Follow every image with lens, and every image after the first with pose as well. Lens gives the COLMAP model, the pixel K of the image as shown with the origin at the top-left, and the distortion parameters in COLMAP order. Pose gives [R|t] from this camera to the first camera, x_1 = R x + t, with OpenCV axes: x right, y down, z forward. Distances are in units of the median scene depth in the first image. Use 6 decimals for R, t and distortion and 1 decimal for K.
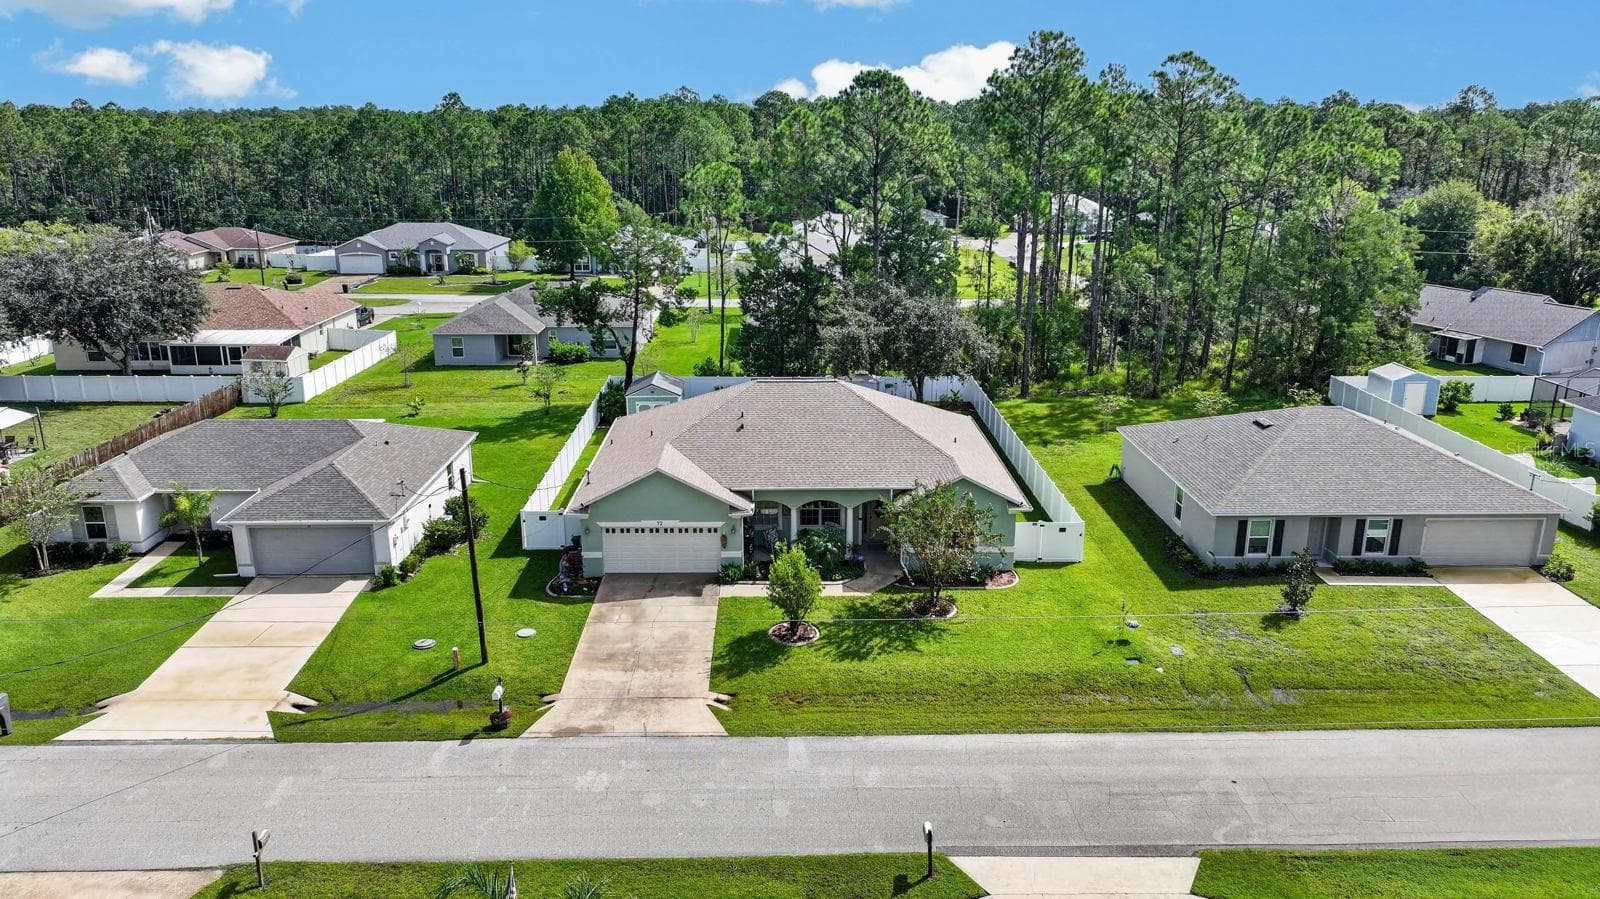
lens RADIAL K [[1133.8, 0, 806.7], [0, 1133.8, 448.5], [0, 0, 1]] dist [-0.009990, 0.023755]
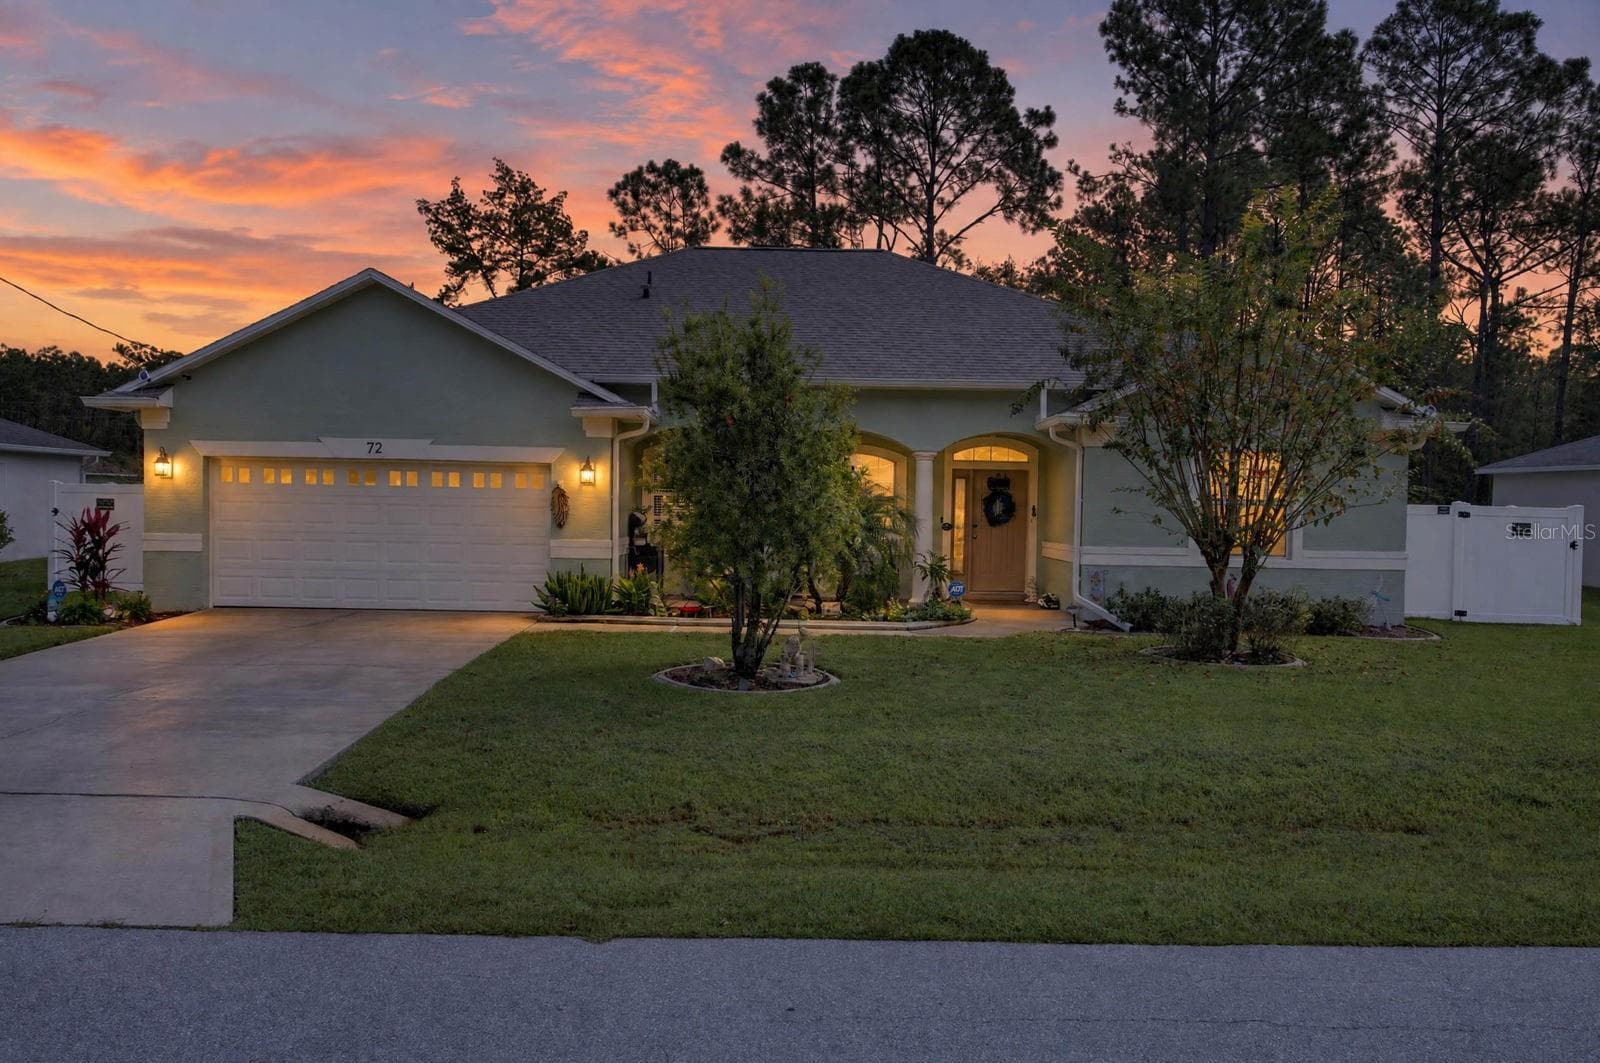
lens RADIAL K [[1288.0, 0, 800.0], [0, 1288.0, 531.5], [0, 0, 1]] dist [0.000596, -0.001753]
pose [[0.999798, 0.013985, -0.014435, 0.005020], [-0.017206, 0.966773, -0.255056, 0.187206], [0.010388, 0.255253, 0.966818, 0.631686]]
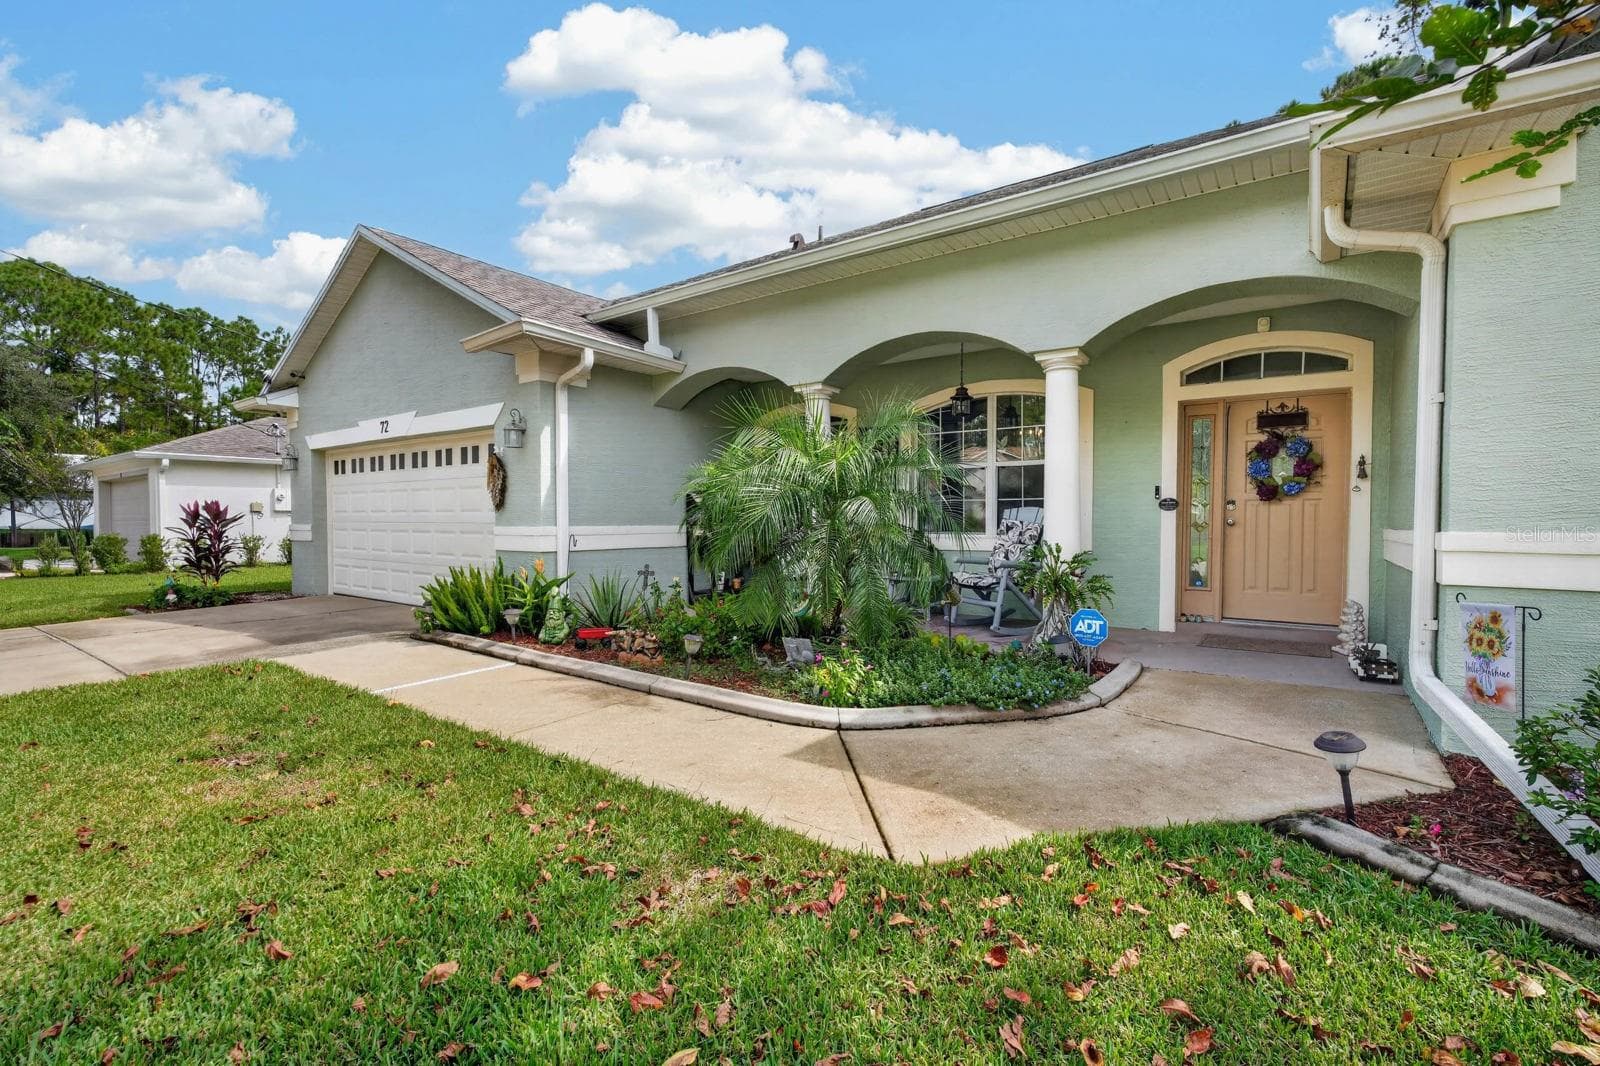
lens RADIAL K [[708.1, 0, 800.0], [0, 708.1, 533.0], [0, 0, 1]] dist [0.000845, 0.000115]
pose [[0.798708, 0.009493, -0.601643, 0.077654], [-0.166409, 0.964363, -0.205699, 0.114988], [0.578250, 0.264412, 0.771825, 0.923526]]
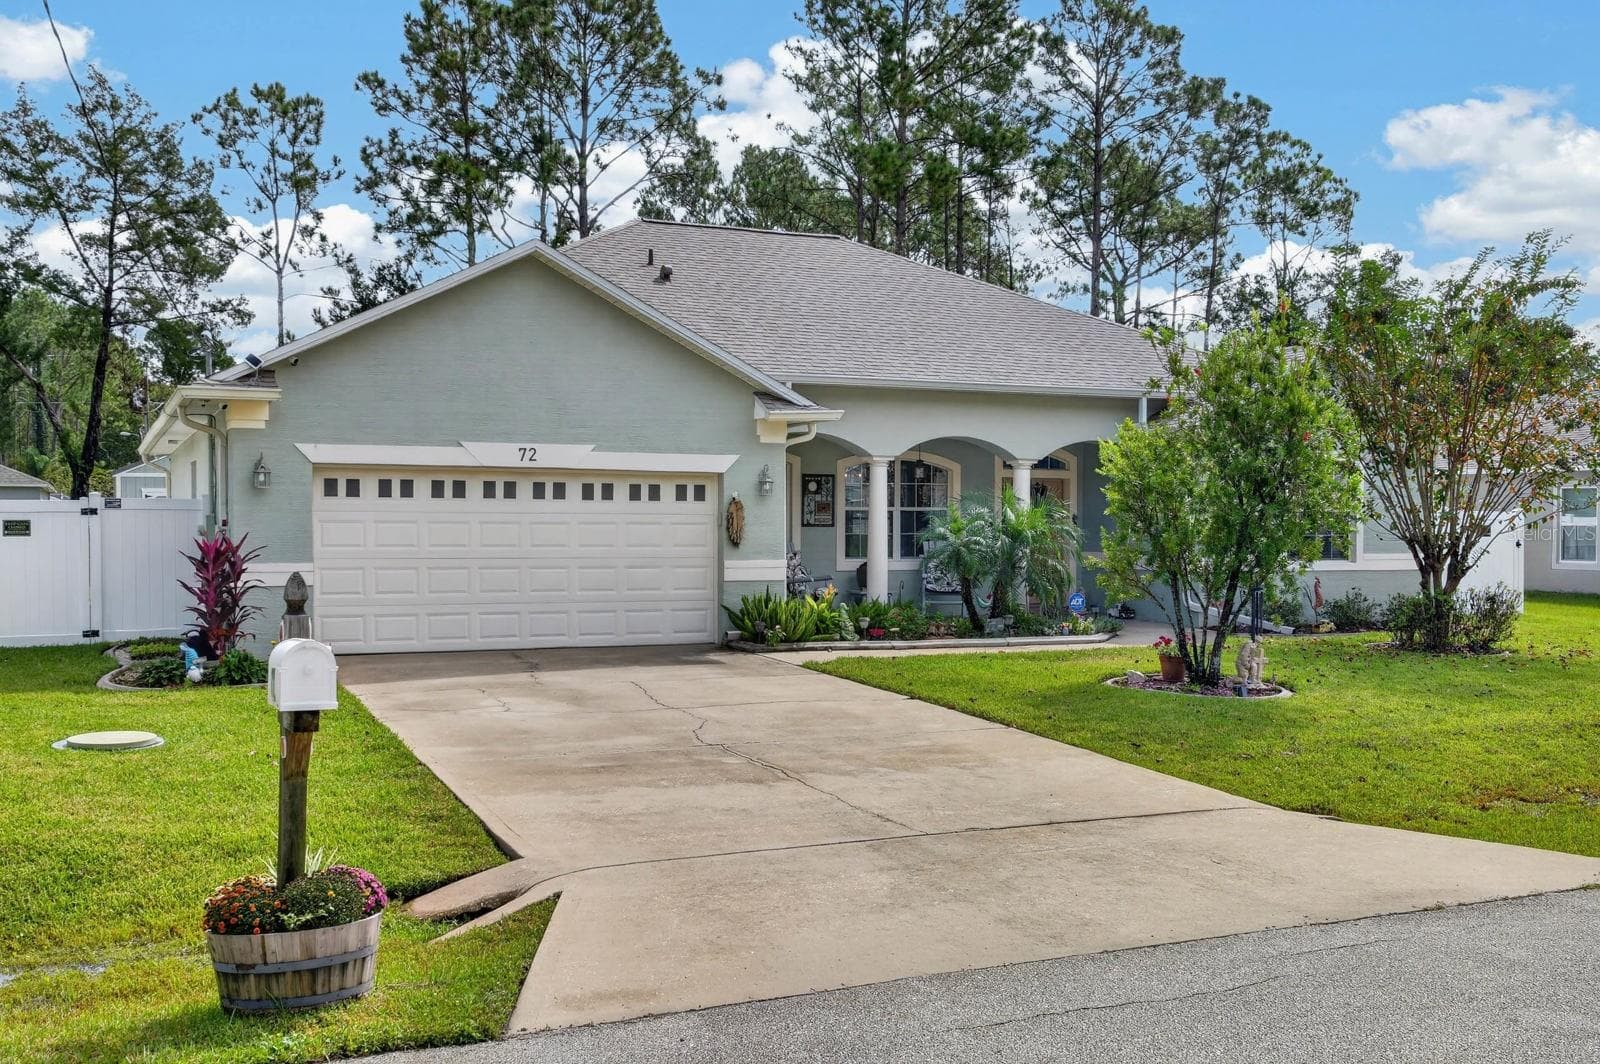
lens RADIAL K [[1565.2, 0, 800.0], [0, 1565.2, 532.0], [0, 0, 1]] dist [-0.007844, -0.005025]
pose [[0.918625, -0.001761, 0.395127, -0.221955], [0.107414, 0.963445, -0.245431, 0.188724], [-0.380251, 0.267901, 0.885234, 0.630241]]
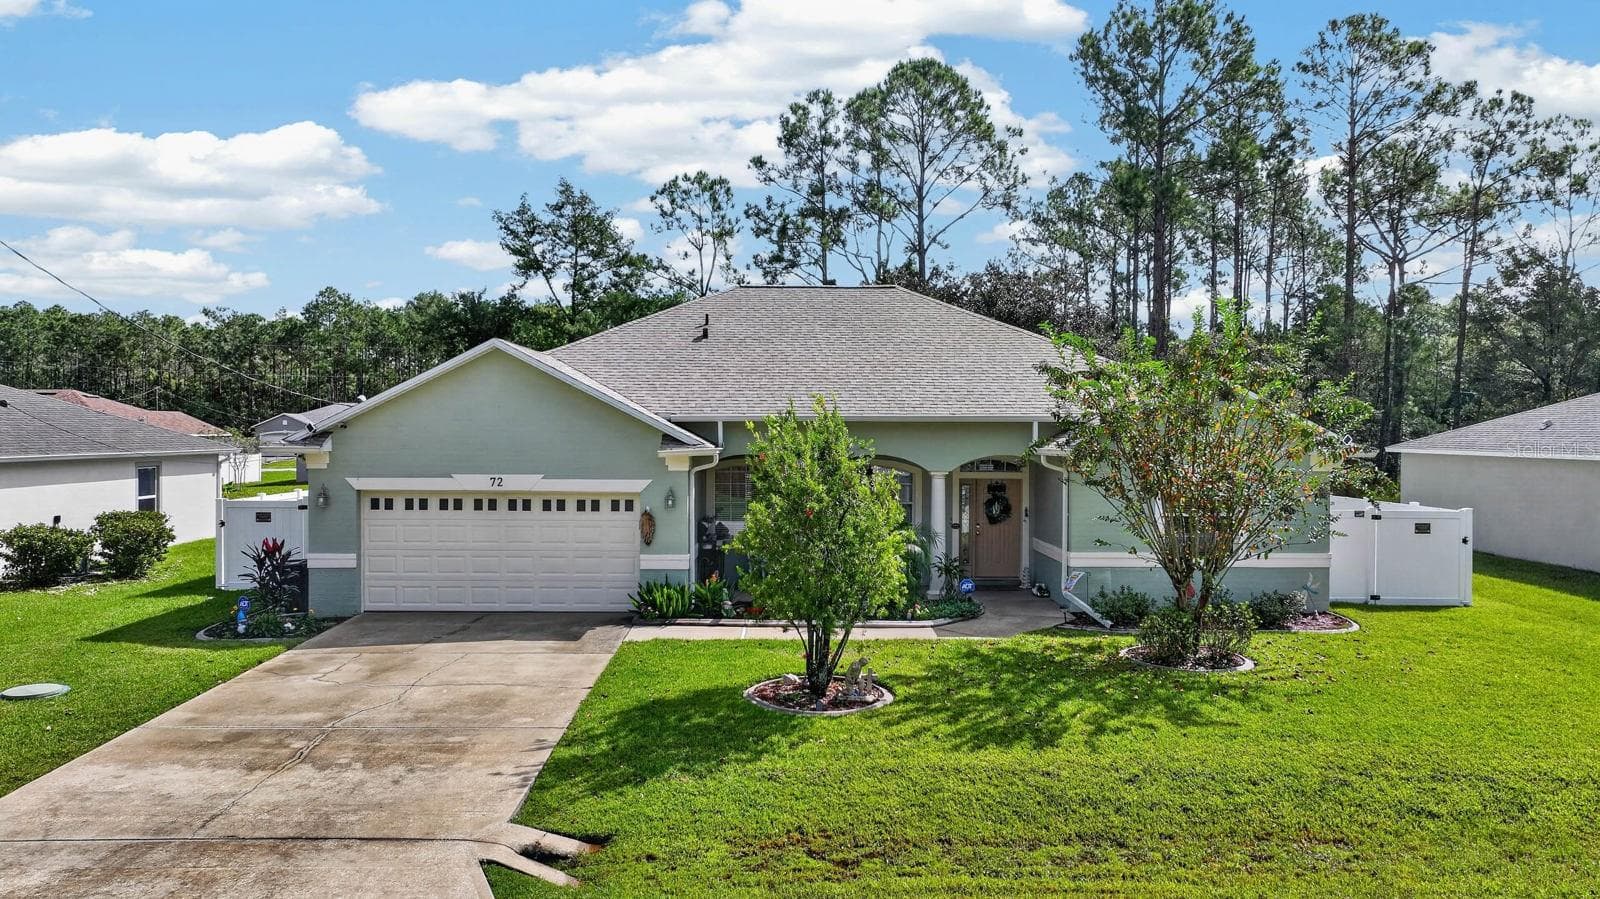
lens RADIAL K [[1133.8, 0, 806.7], [0, 1133.8, 448.5], [0, 0, 1]] dist [-0.009990, 0.023755]
pose [[0.999979, 0.001706, -0.006331, -0.011410], [-0.003279, 0.966231, -0.257658, 0.162352], [0.005678, 0.257673, 0.966216, 0.588865]]
